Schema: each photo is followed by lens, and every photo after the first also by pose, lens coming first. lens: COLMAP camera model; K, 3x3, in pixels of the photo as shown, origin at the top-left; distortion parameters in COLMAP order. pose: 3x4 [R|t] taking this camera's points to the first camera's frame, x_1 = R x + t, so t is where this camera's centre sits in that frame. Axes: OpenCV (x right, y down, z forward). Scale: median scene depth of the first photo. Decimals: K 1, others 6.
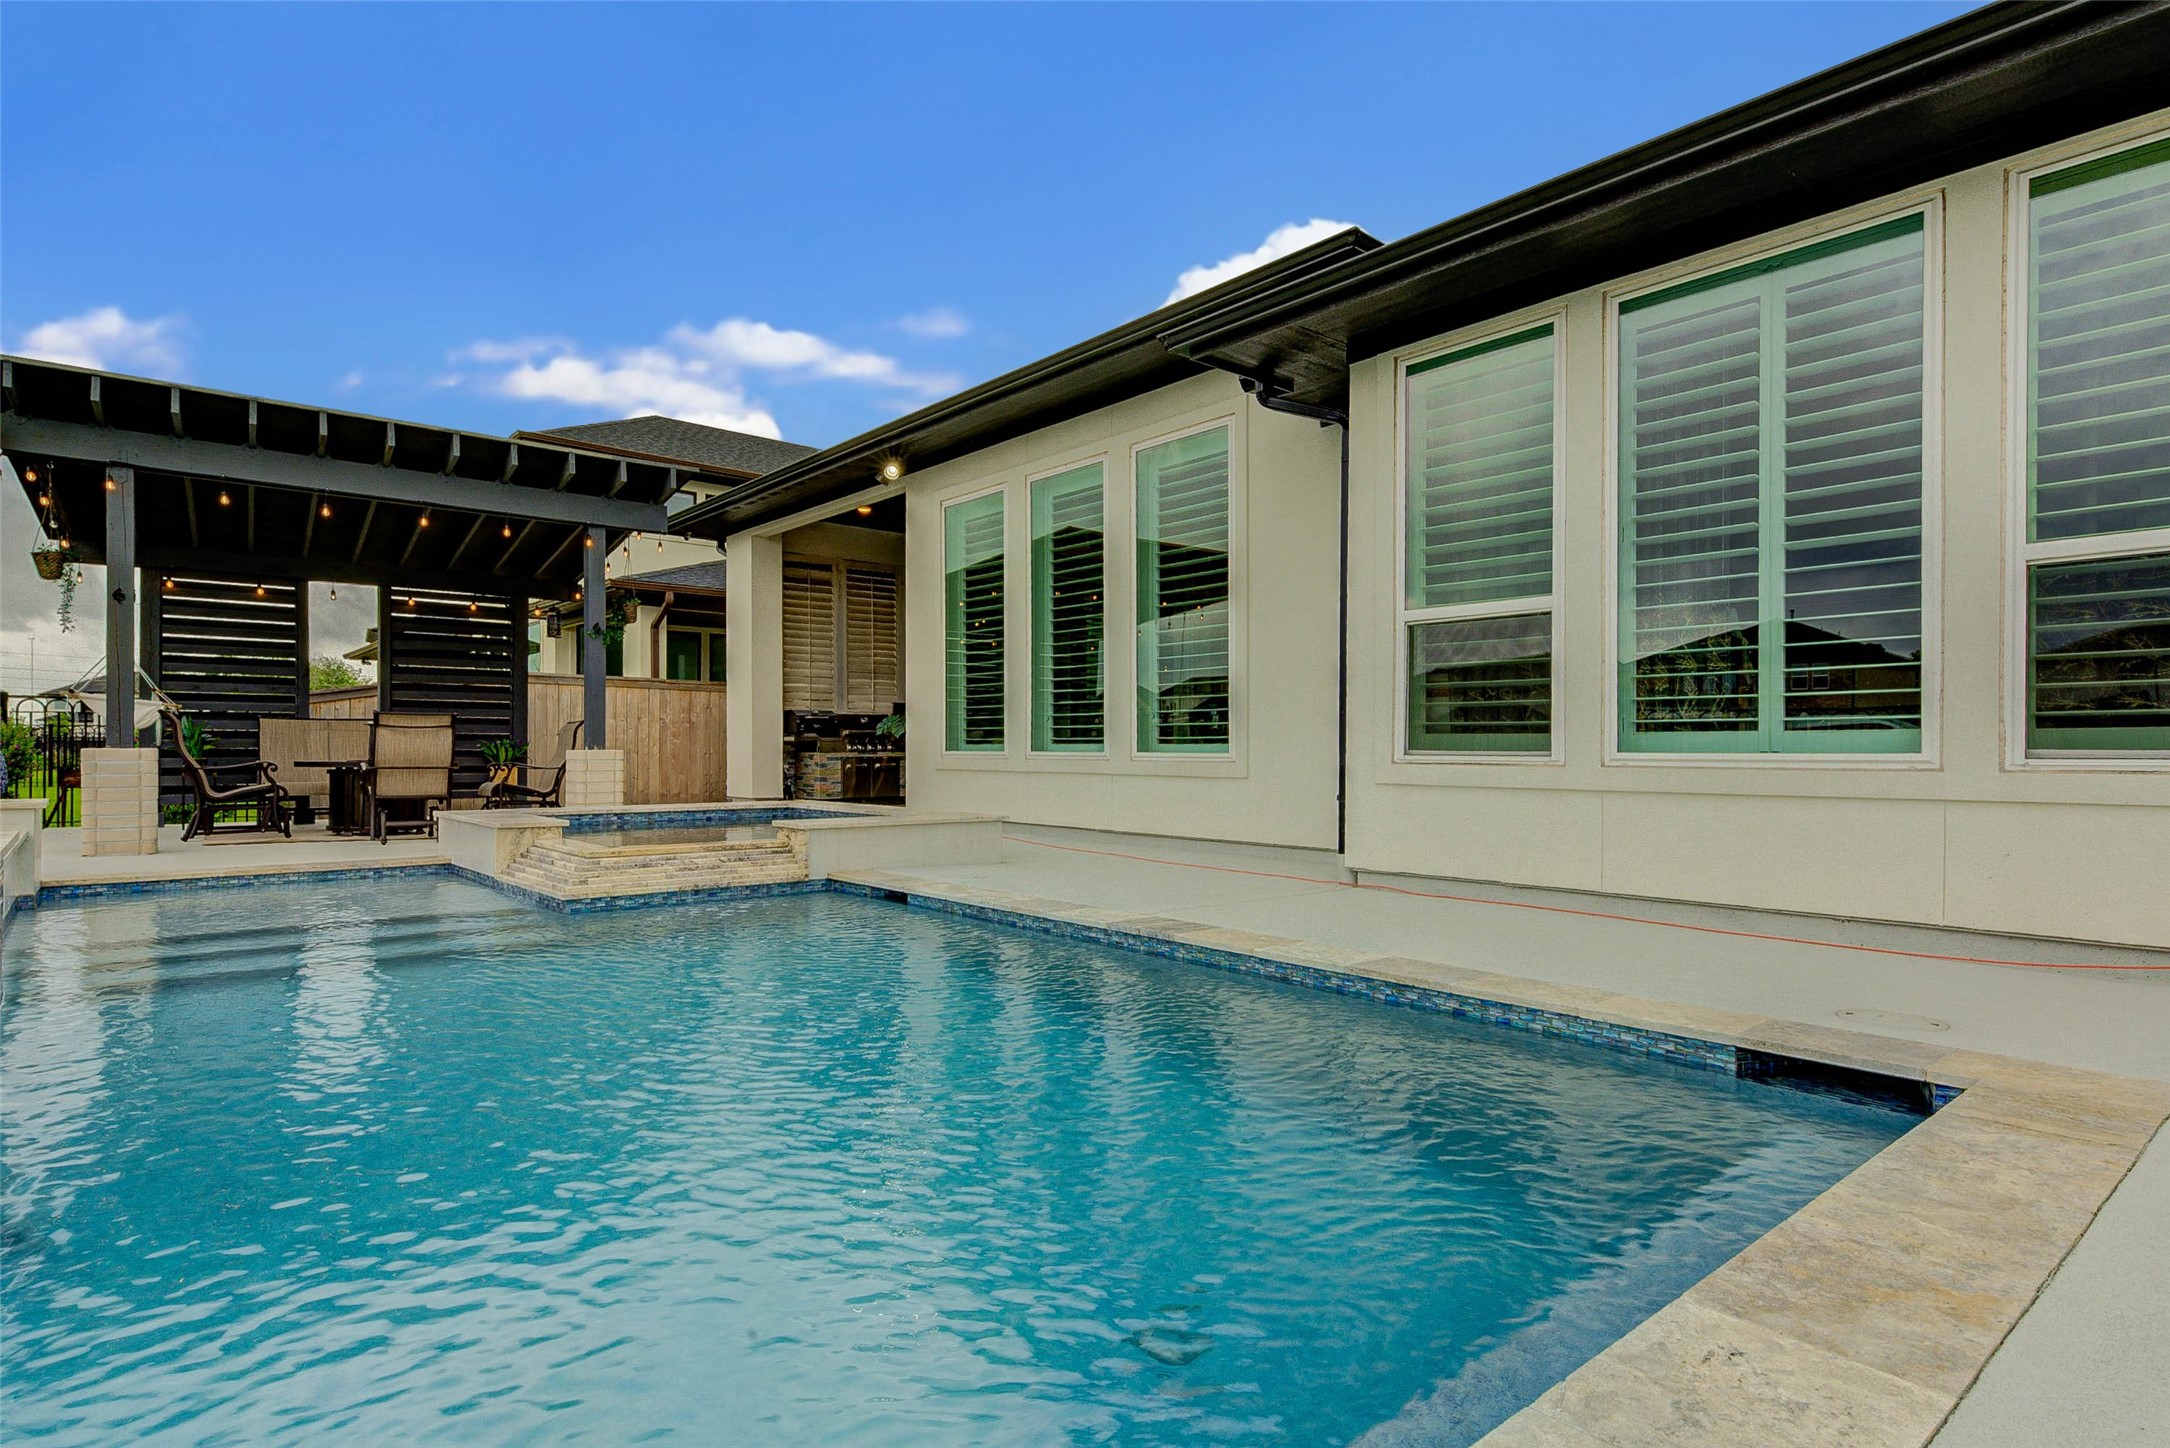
lens RADIAL K [[1117.9, 0, 1076.6], [0, 1117.9, 746.6], [0, 0, 1]] dist [0.019666, -0.001049]
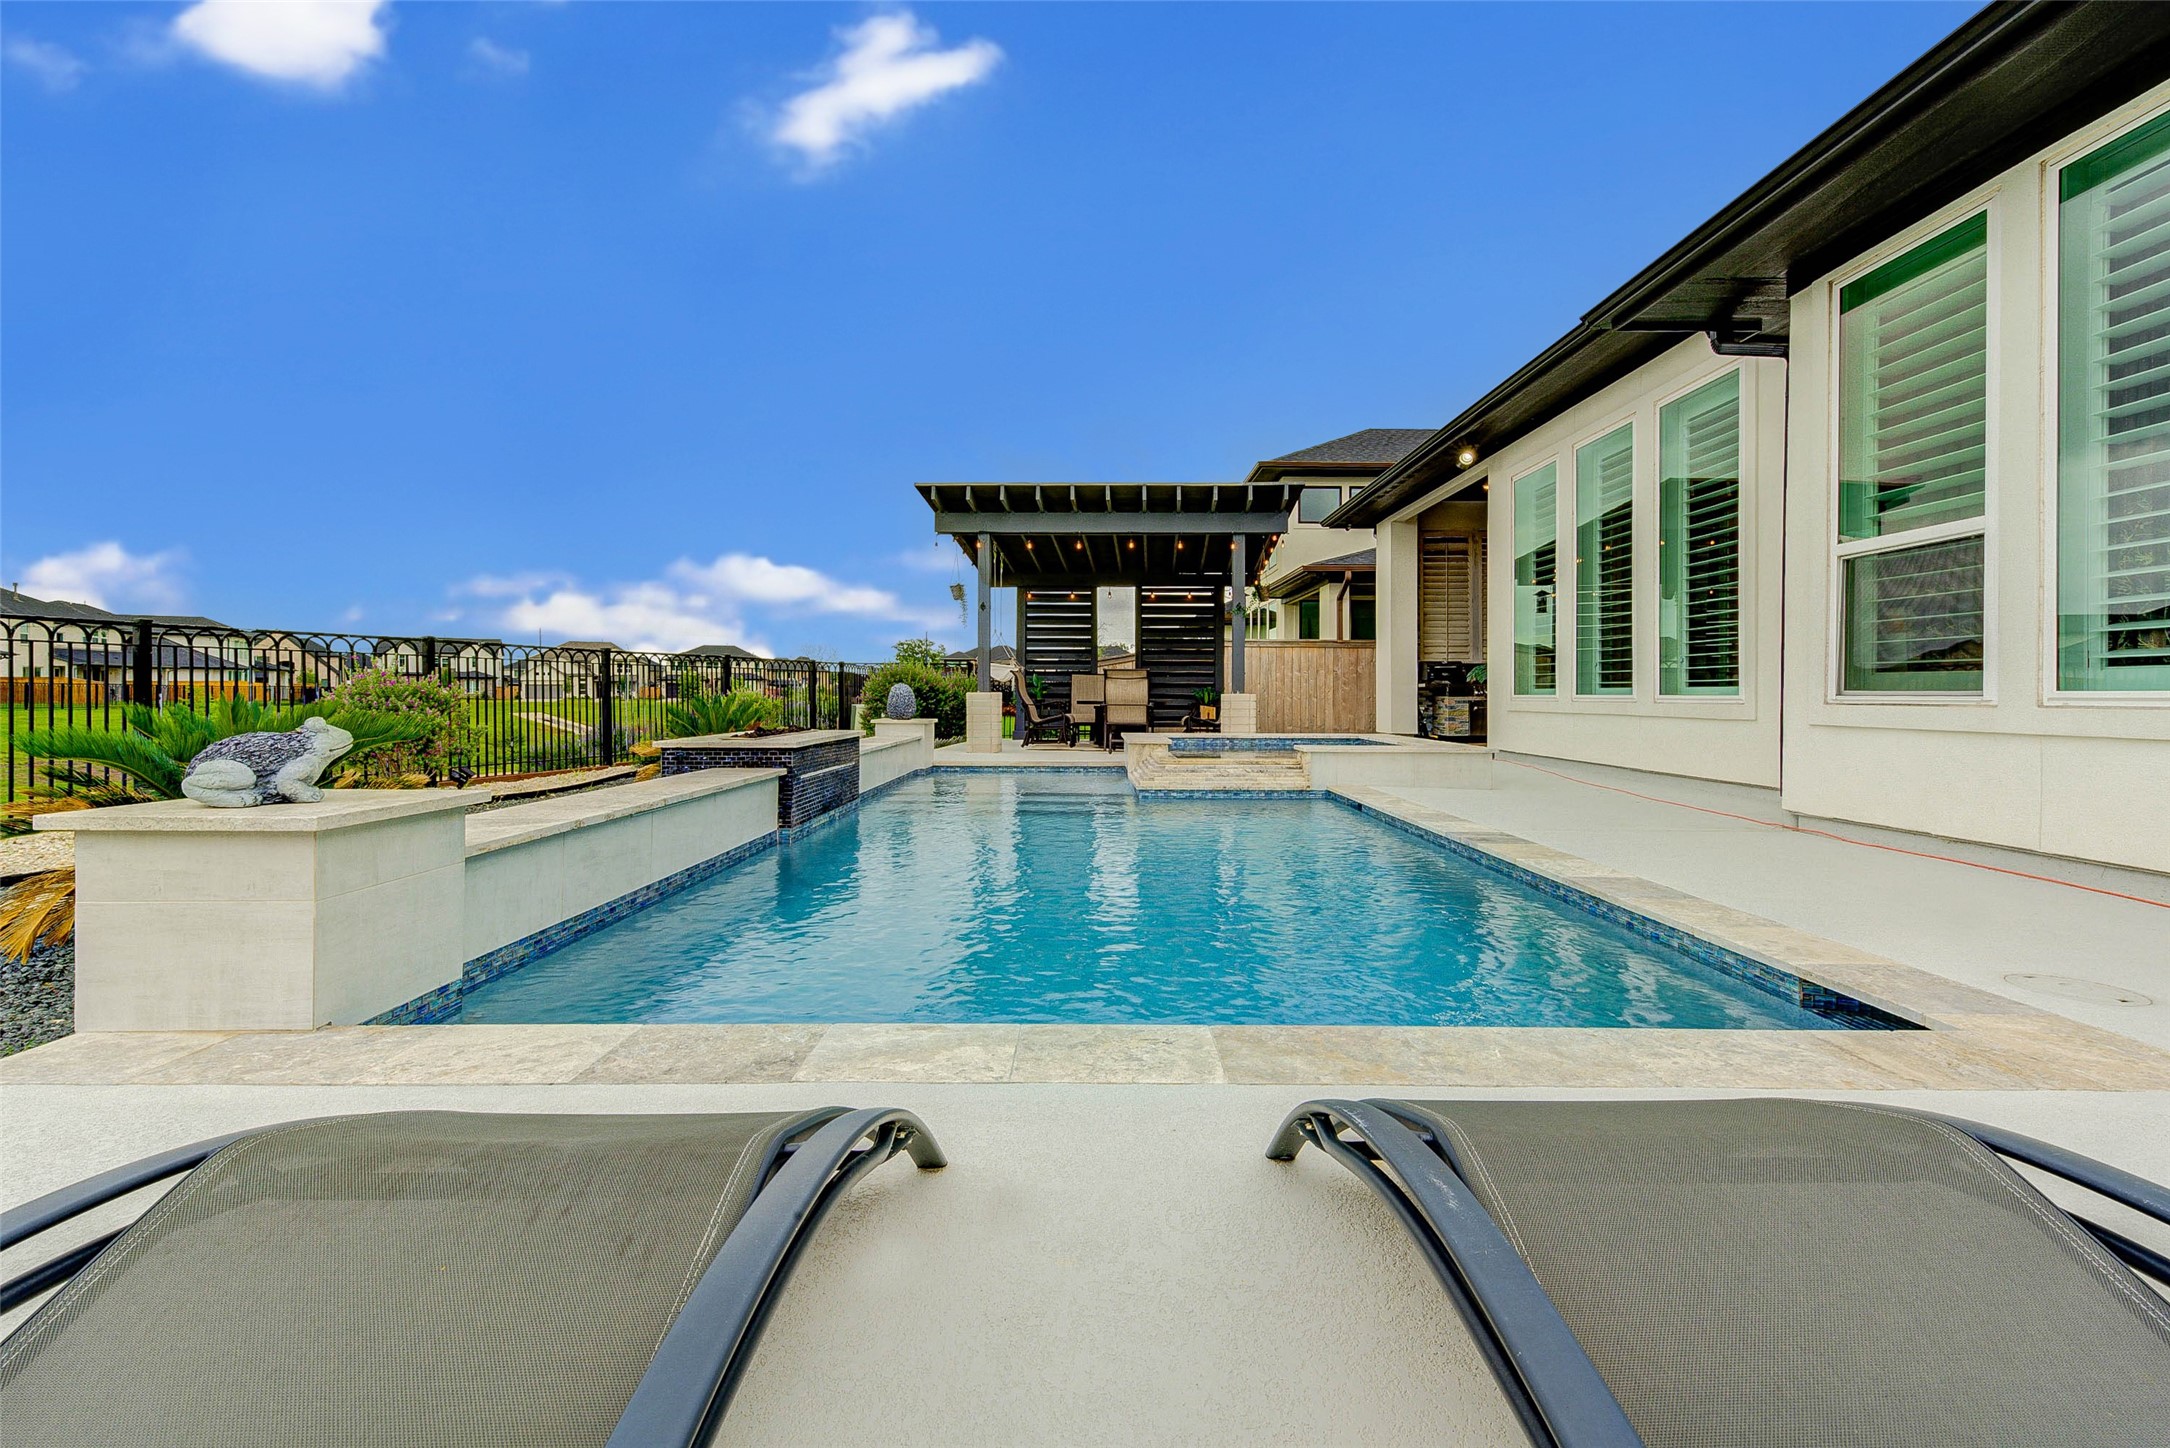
lens RADIAL K [[954.9, 0, 1113.5], [0, 954.9, 697.3], [0, 0, 1]] dist [0.022960, -0.004903]
pose [[0.773255, 0.000652, -0.634094, 0.207798], [0.001944, 0.999992, 0.003399, 0.003019], [0.634092, -0.003861, 0.773248, -0.021021]]
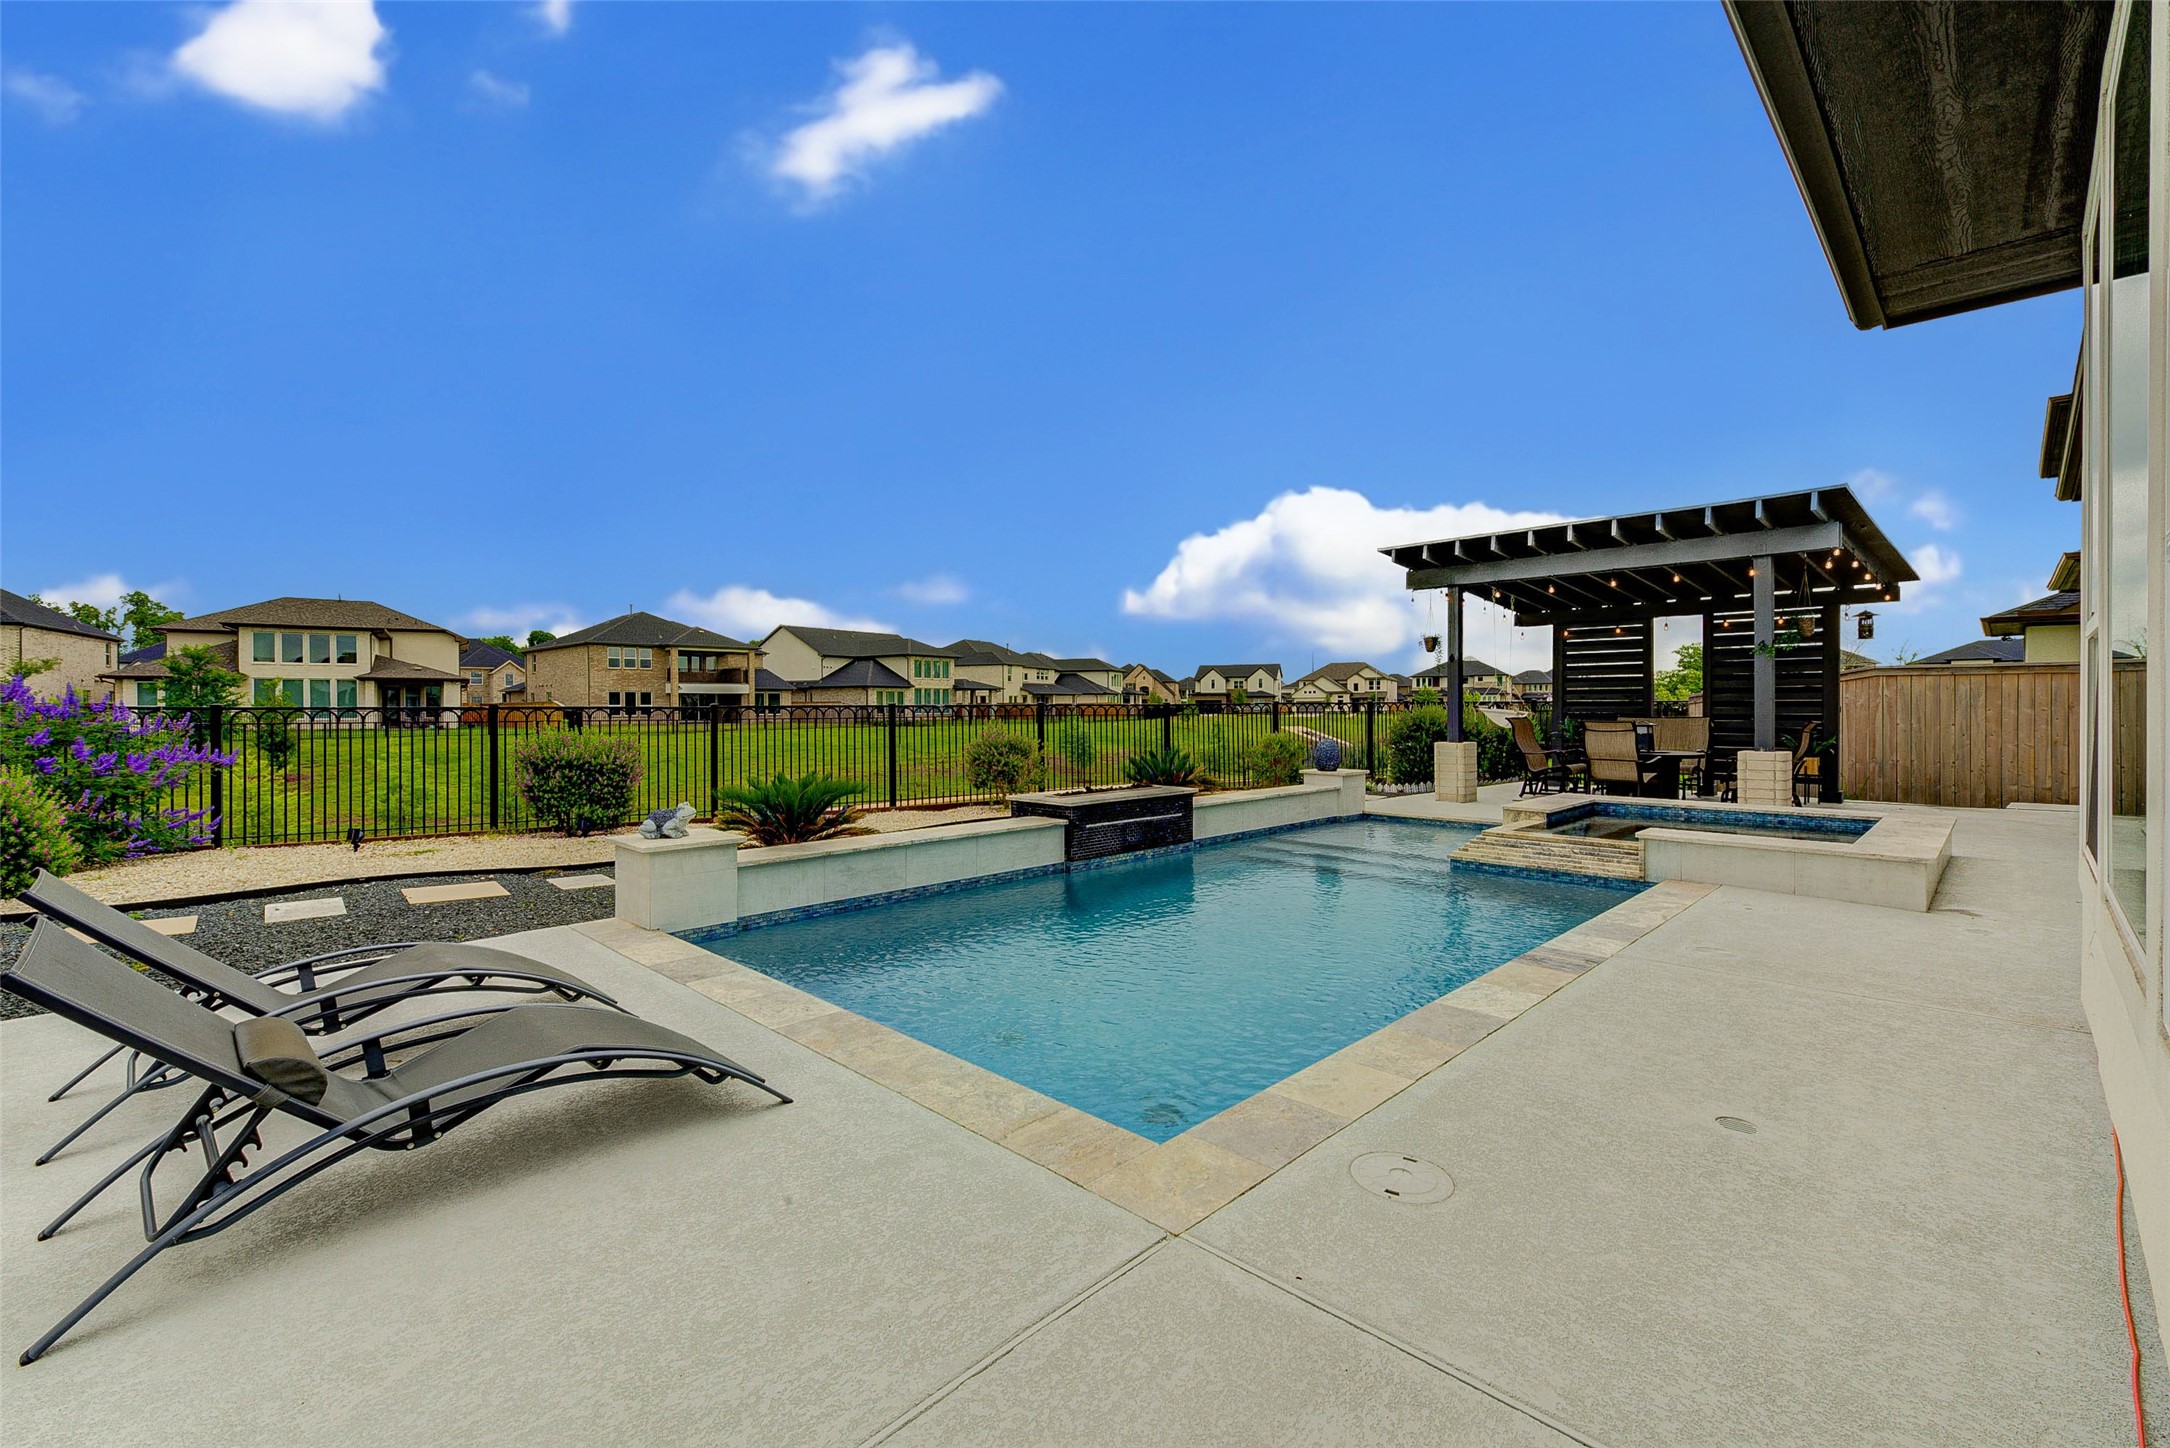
lens RADIAL K [[954.9, 0, 1091.5], [0, 954.9, 708.1], [0, 0, 1]] dist [0.022960, -0.004903]
pose [[0.093098, 0.000313, -0.995657, 0.493526], [0.005901, 0.999982, 0.000866, -0.046678], [0.995639, -0.005956, 0.093095, 0.228155]]
